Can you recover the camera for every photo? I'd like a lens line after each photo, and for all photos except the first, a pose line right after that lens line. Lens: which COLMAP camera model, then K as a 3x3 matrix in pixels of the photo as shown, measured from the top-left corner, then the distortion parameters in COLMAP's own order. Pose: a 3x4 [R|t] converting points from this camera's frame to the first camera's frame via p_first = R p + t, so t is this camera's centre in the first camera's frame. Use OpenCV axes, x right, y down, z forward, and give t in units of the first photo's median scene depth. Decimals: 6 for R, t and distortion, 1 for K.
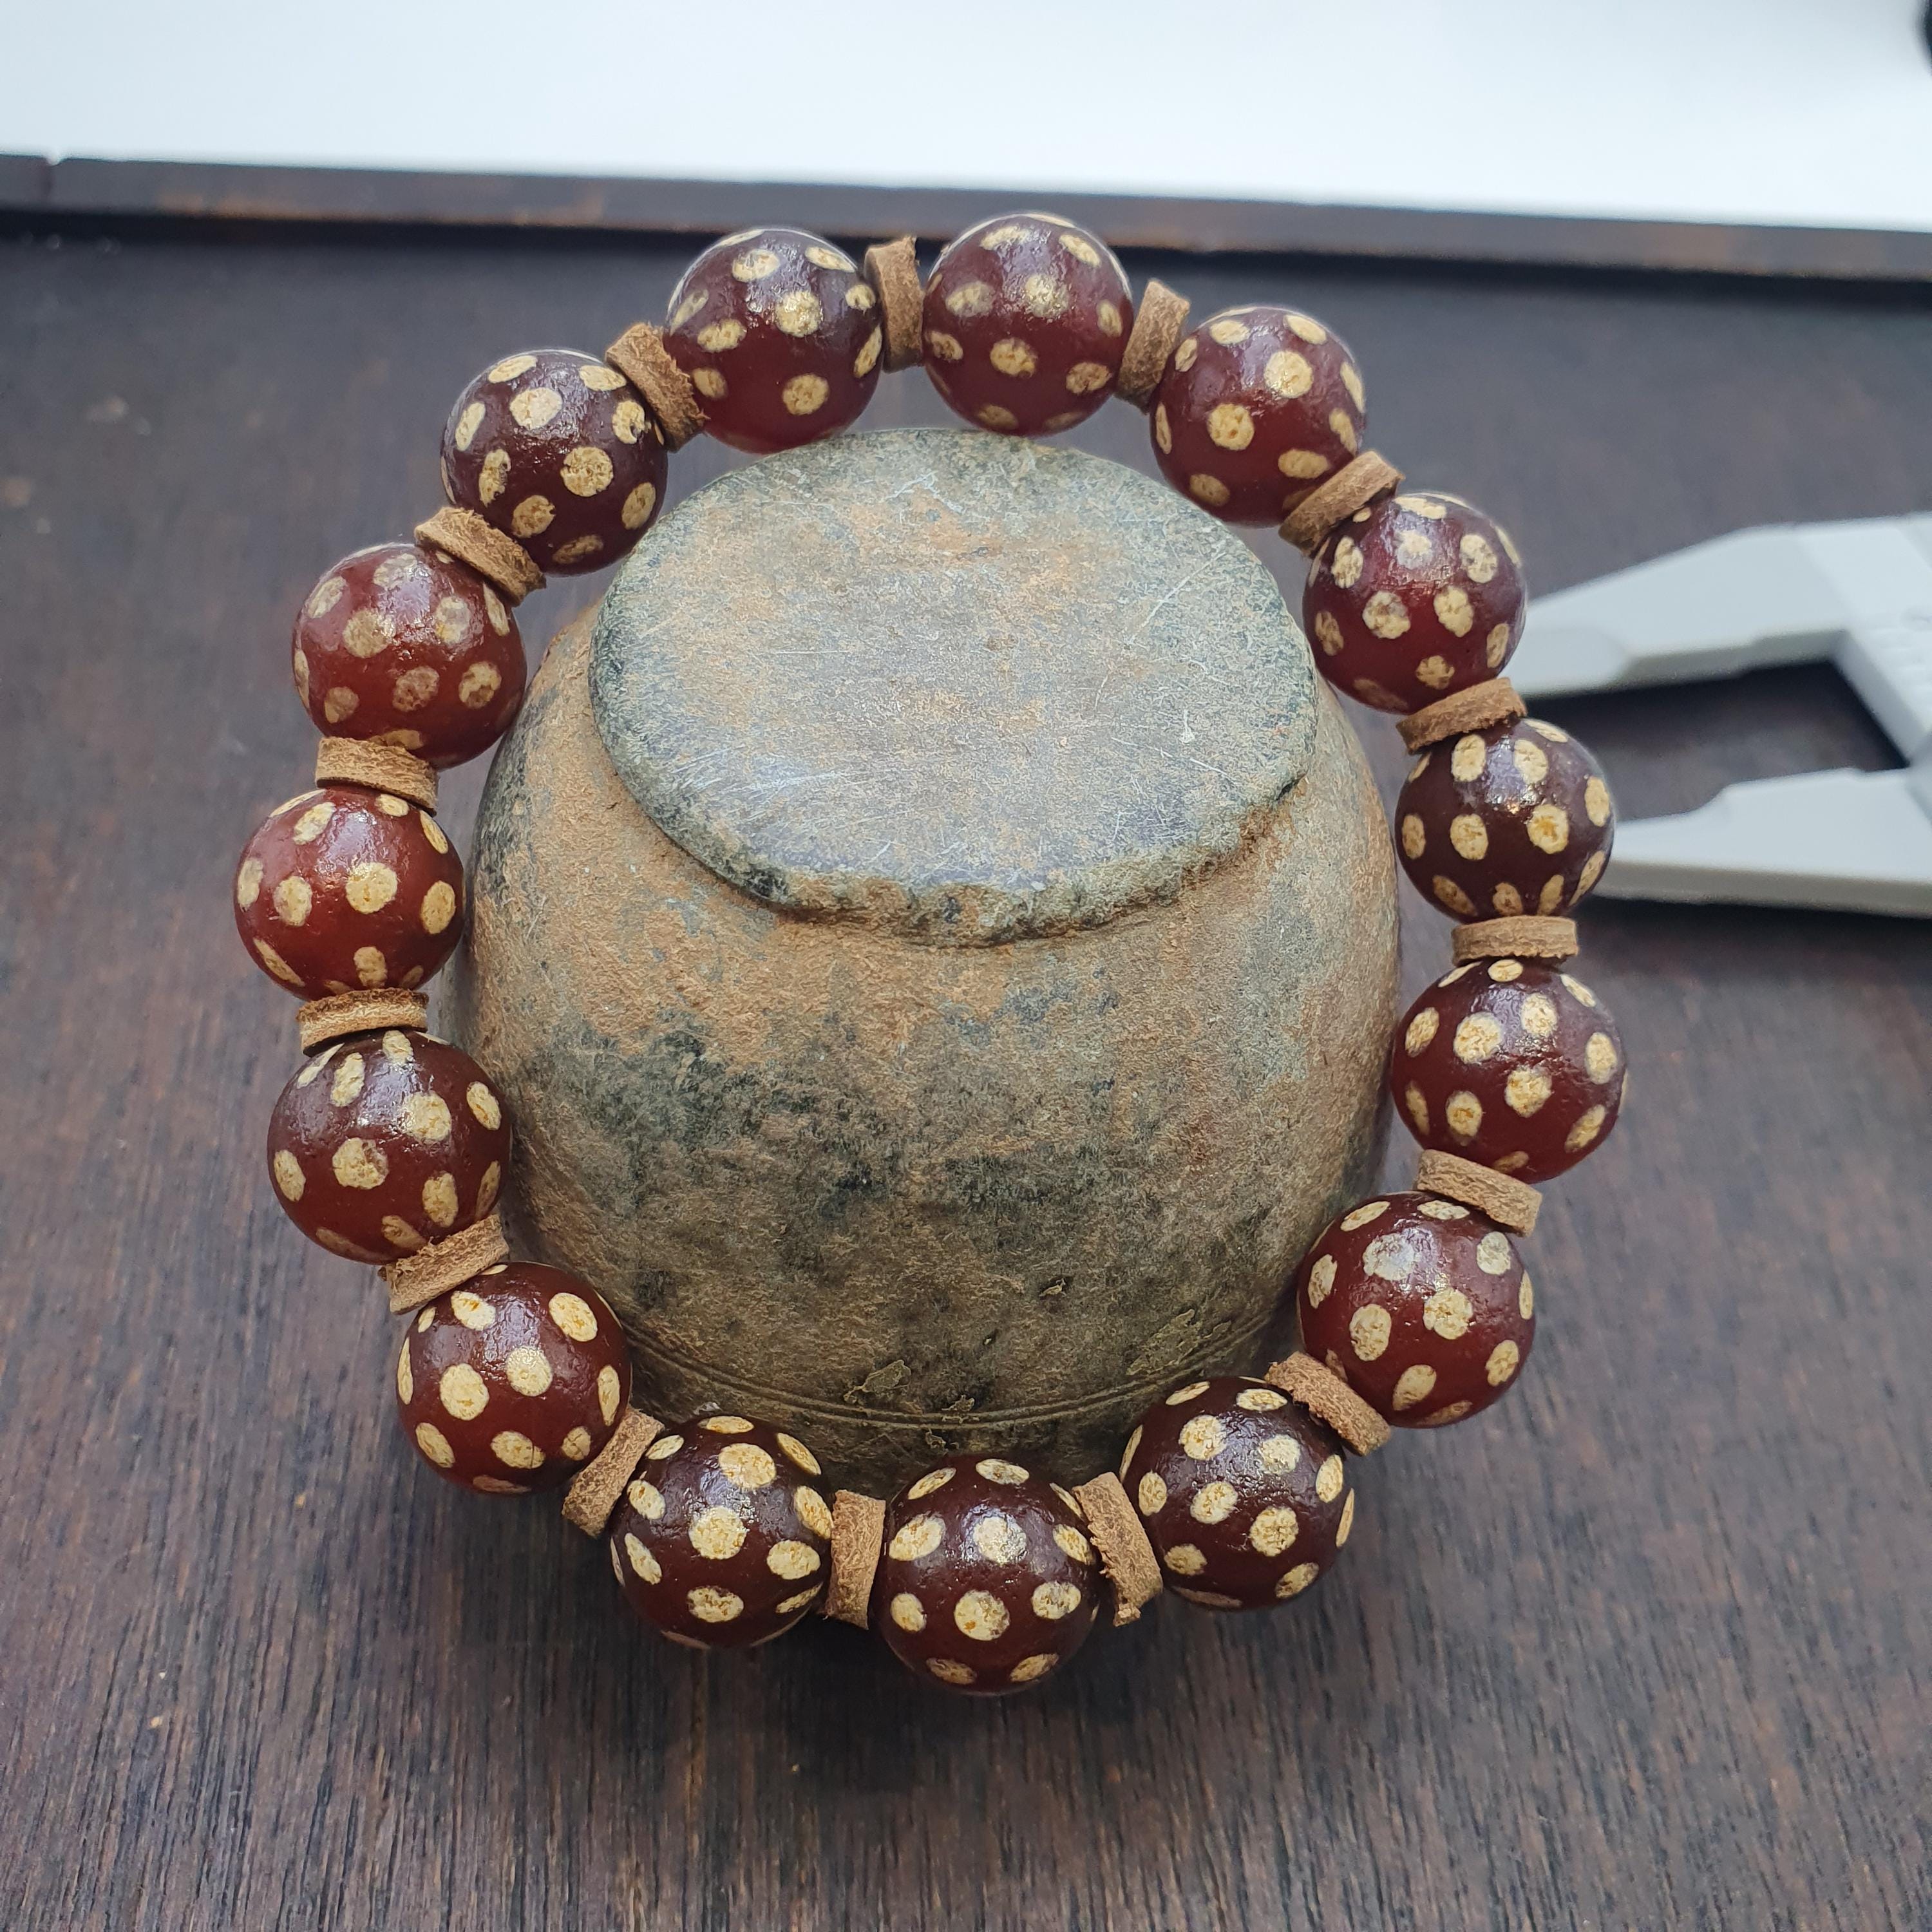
lens RADIAL K [[2058.3, 0, 954.5], [0, 2058.3, 968.9], [0, 0, 1]] dist [0.140823, -0.765745]
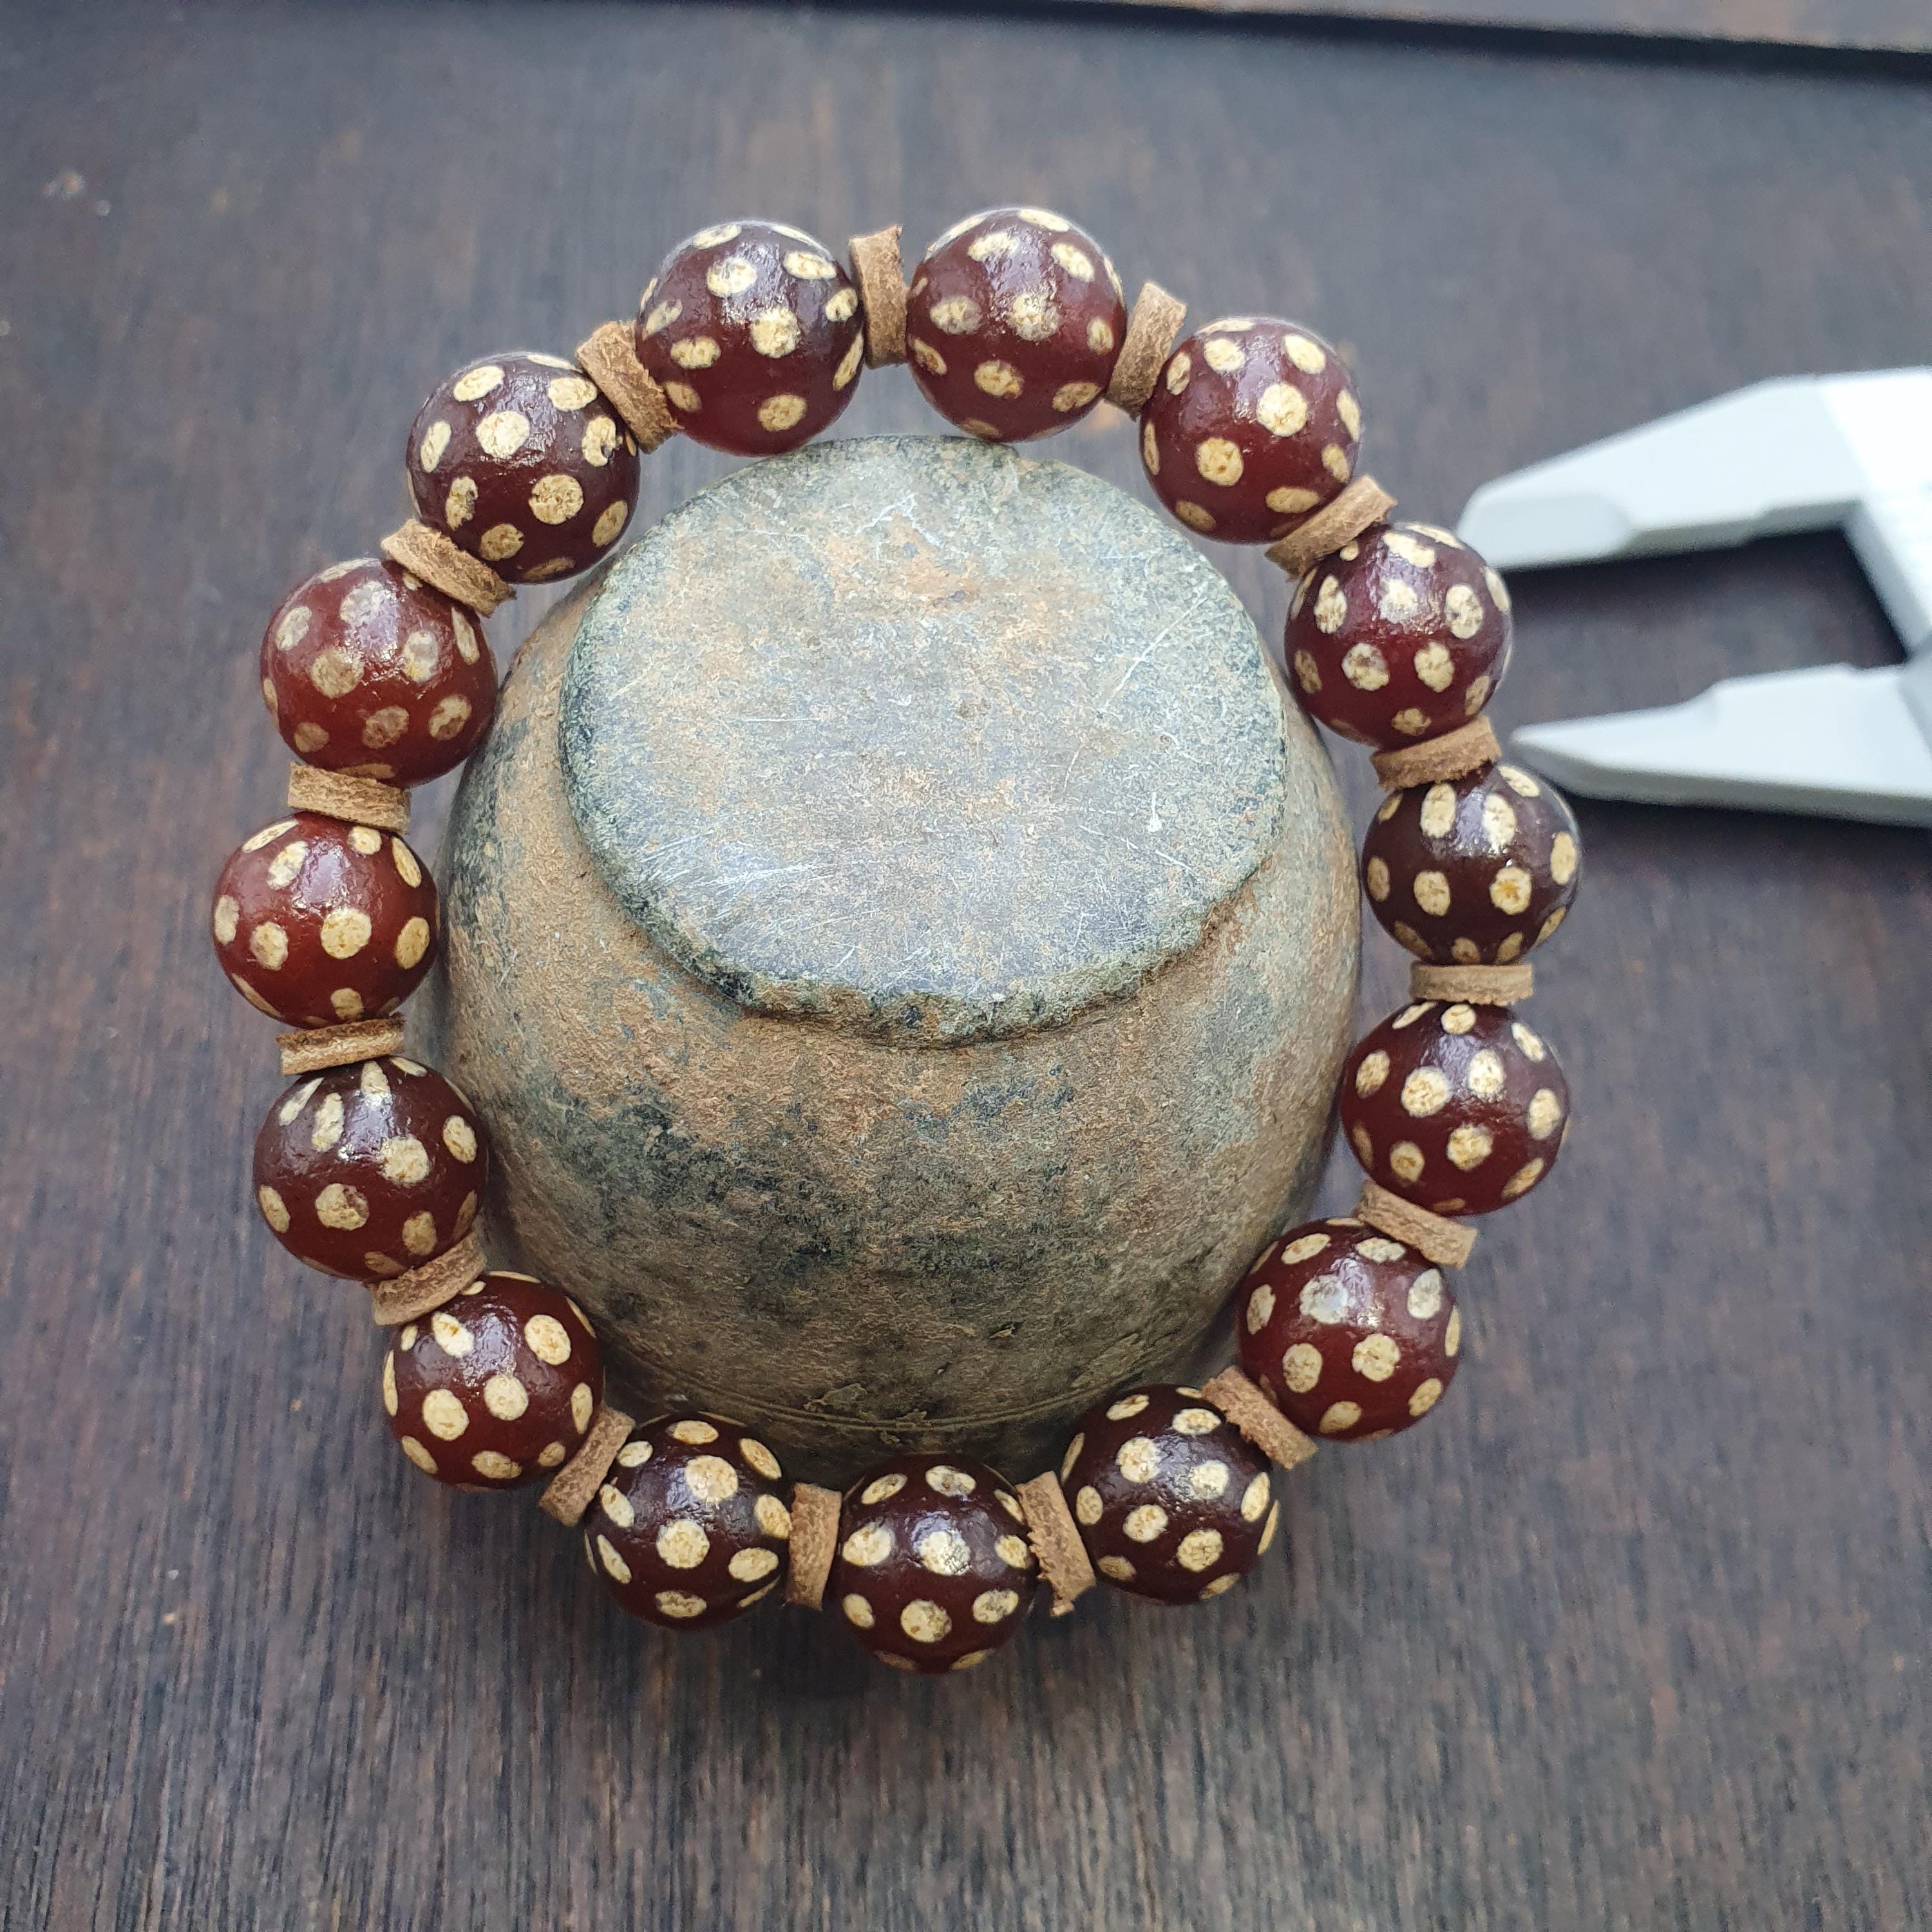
lens RADIAL K [[2075.1, 0, 955.2], [0, 2075.1, 938.6], [0, 0, 1]] dist [0.136017, -0.839212]
pose [[0.999542, 0.029937, 0.004331, 0.012638], [-0.030207, 0.980343, 0.194977, -0.244044], [0.001591, -0.195018, 0.980798, -0.002847]]
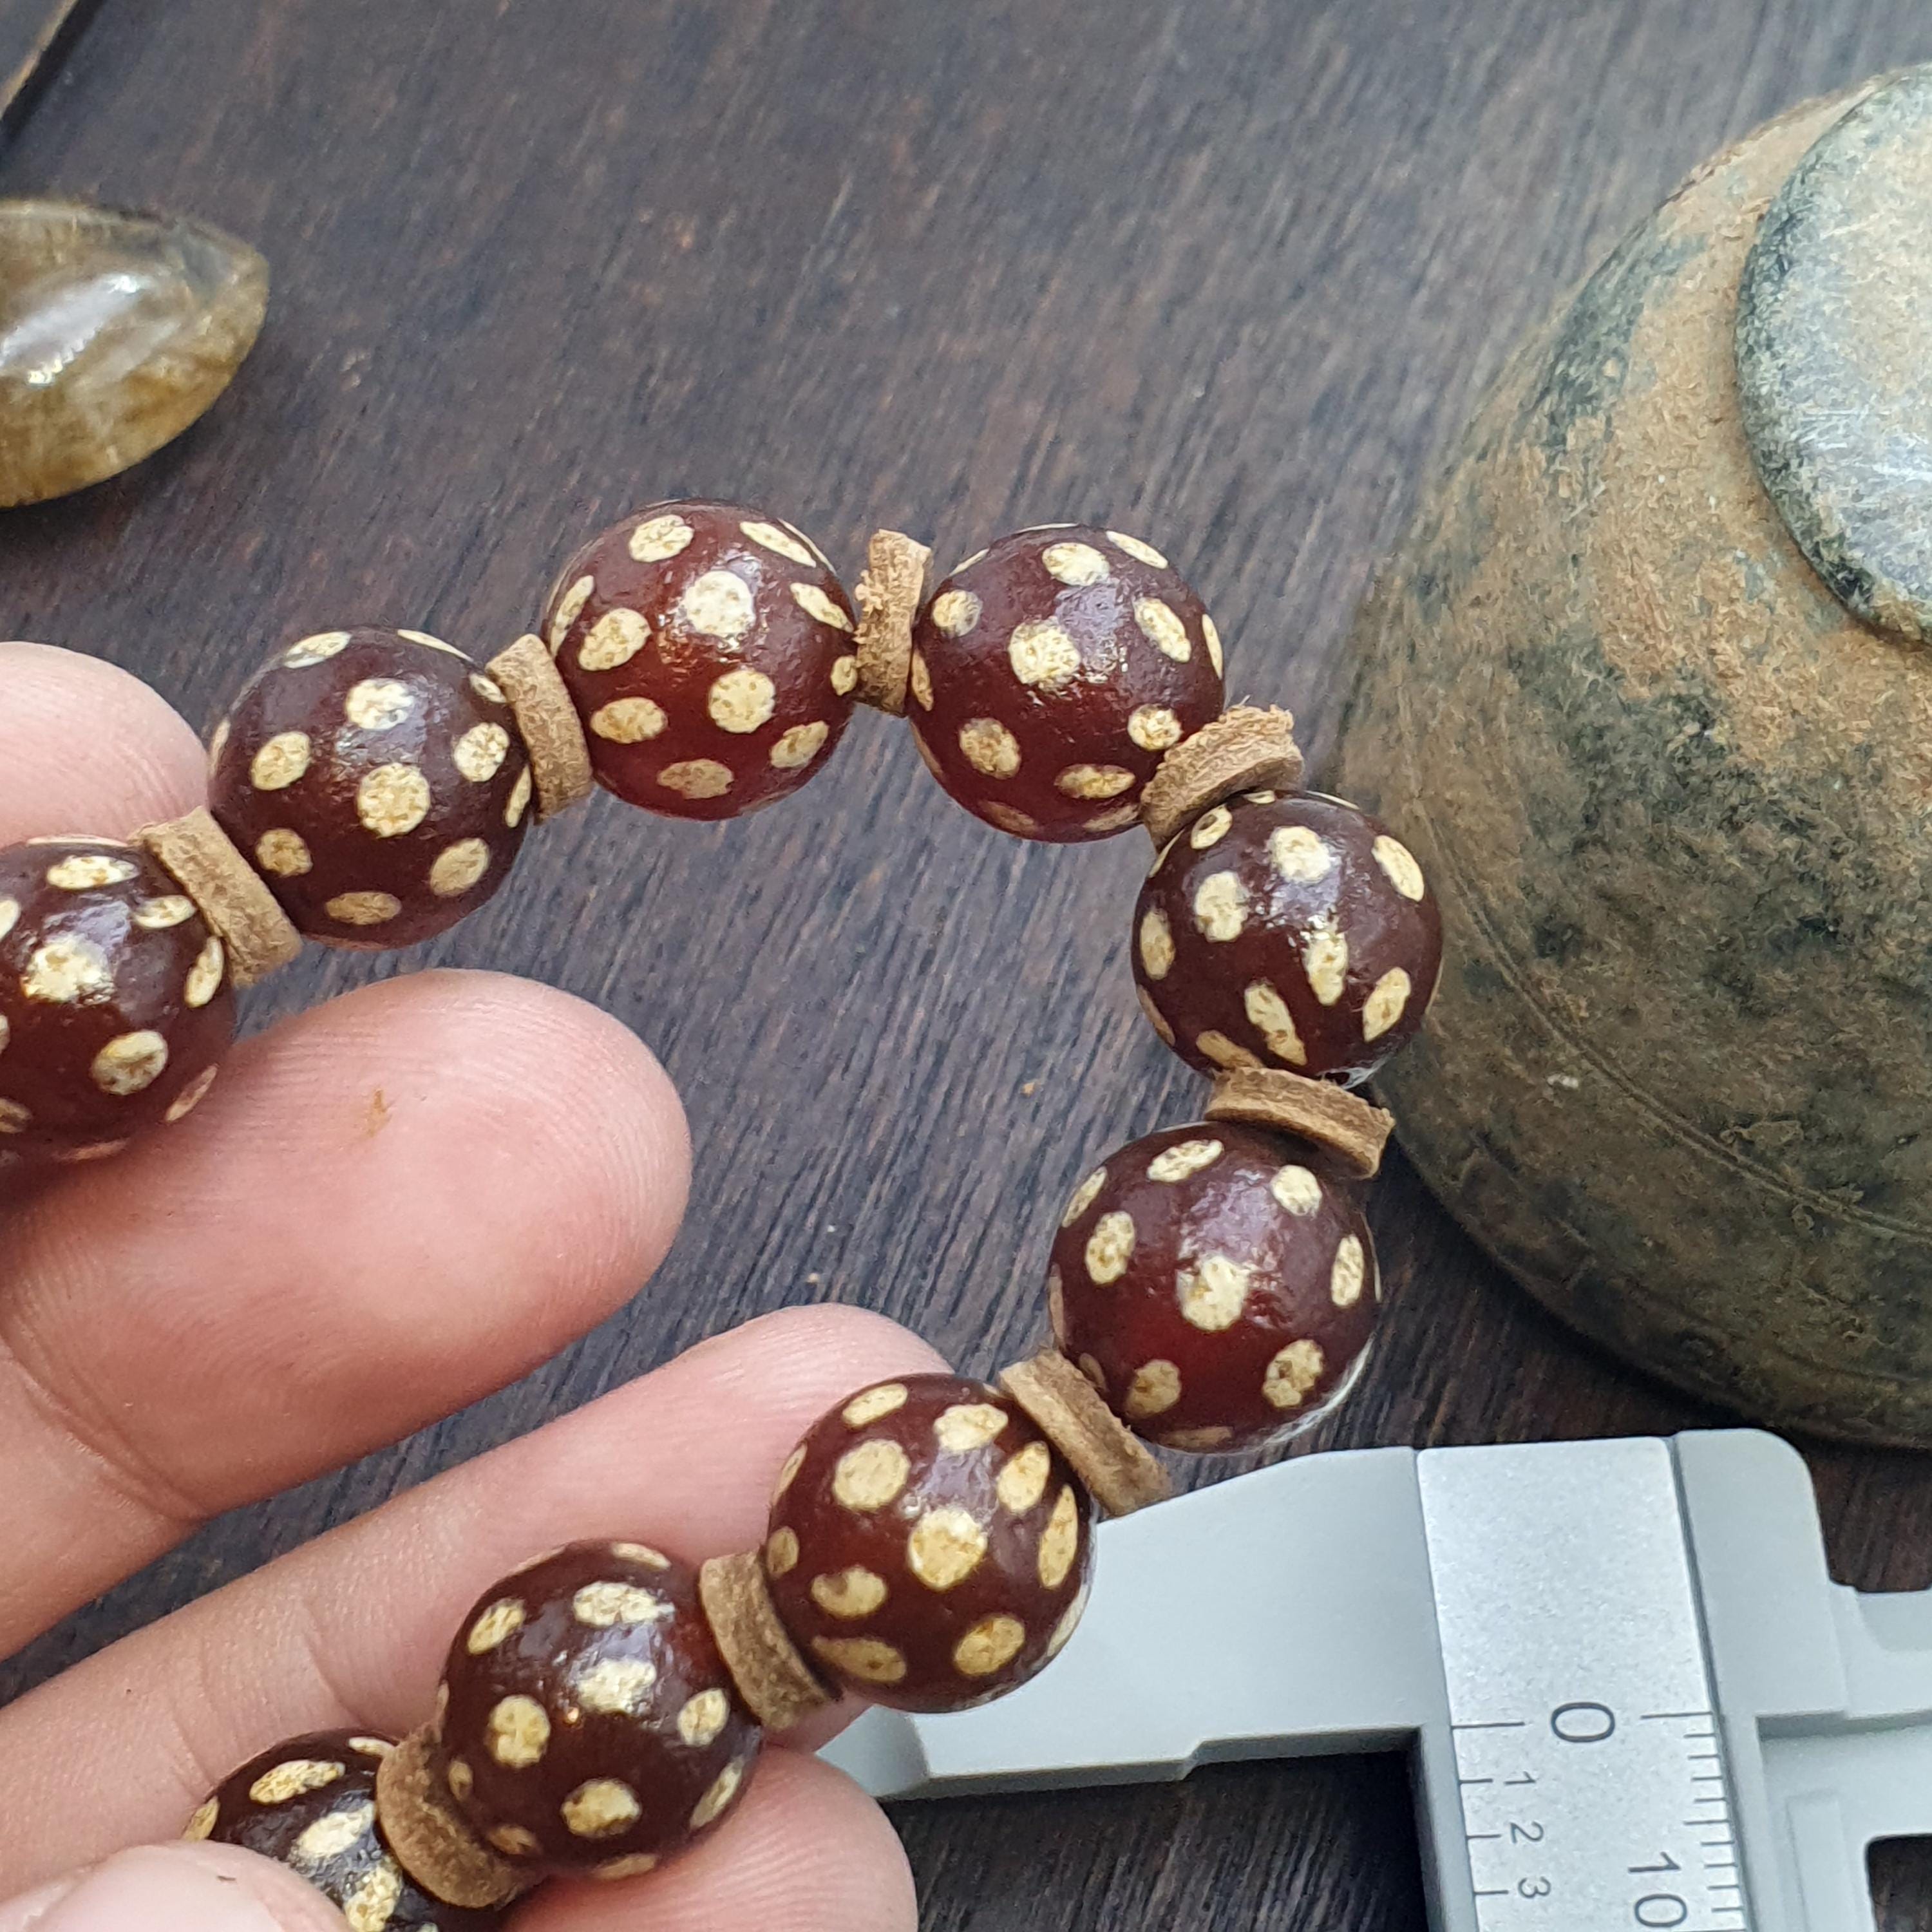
lens RADIAL K [[3871.4, 0, 965.3], [0, 3871.4, 900.9], [0, 0, 1]] dist [0.468646, -2.870303]
pose [[0.899159, 0.370701, -0.232580, 0.009735], [-0.317363, 0.918289, 0.236698, -0.178526], [0.301320, -0.139017, 0.943335, -0.661776]]
